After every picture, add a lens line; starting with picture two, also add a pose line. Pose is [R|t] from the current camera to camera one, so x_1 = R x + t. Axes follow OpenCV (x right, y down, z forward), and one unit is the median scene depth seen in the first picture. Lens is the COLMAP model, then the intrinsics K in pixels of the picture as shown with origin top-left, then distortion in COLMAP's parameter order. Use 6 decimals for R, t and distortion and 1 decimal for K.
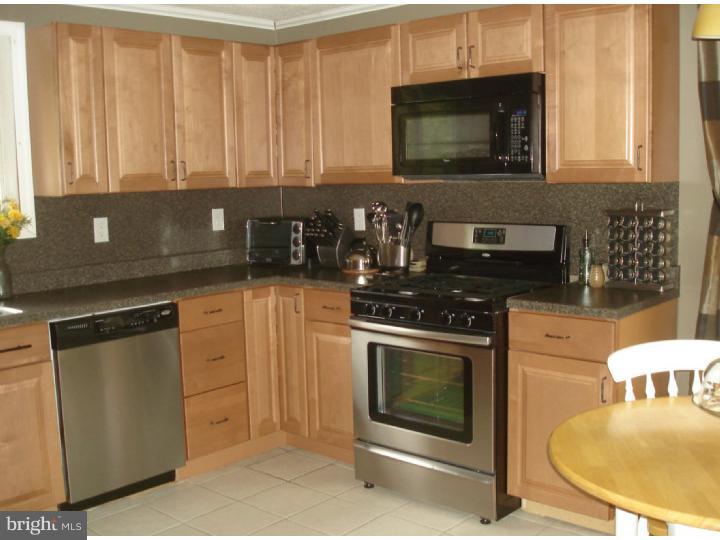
lens RADIAL K [[839.1, 0, 372.1], [0, 839.1, 271.5], [0, 0, 1]] dist [-0.071725, -0.122579]
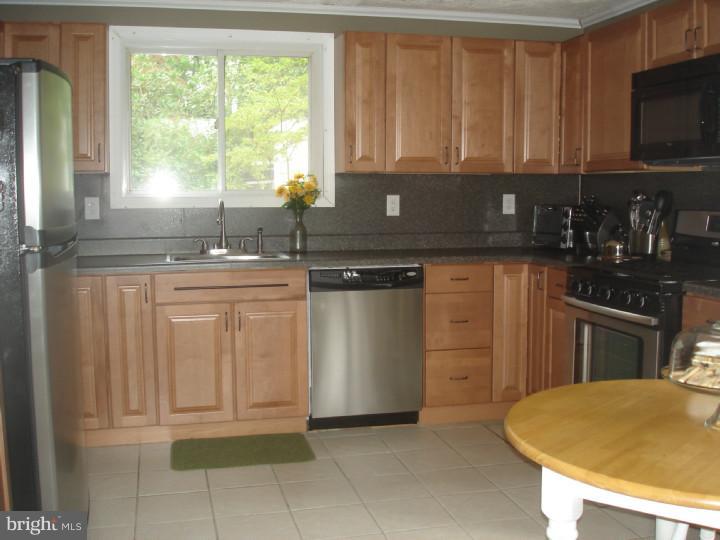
lens RADIAL K [[839.1, 0, 372.1], [0, 839.1, 271.5], [0, 0, 1]] dist [-0.071725, -0.122579]
pose [[0.816152, 0.077669, -0.572594, 0.346294], [-0.089828, 0.995932, 0.007056, 0.038659], [0.570813, 0.045676, 0.819809, 0.006461]]
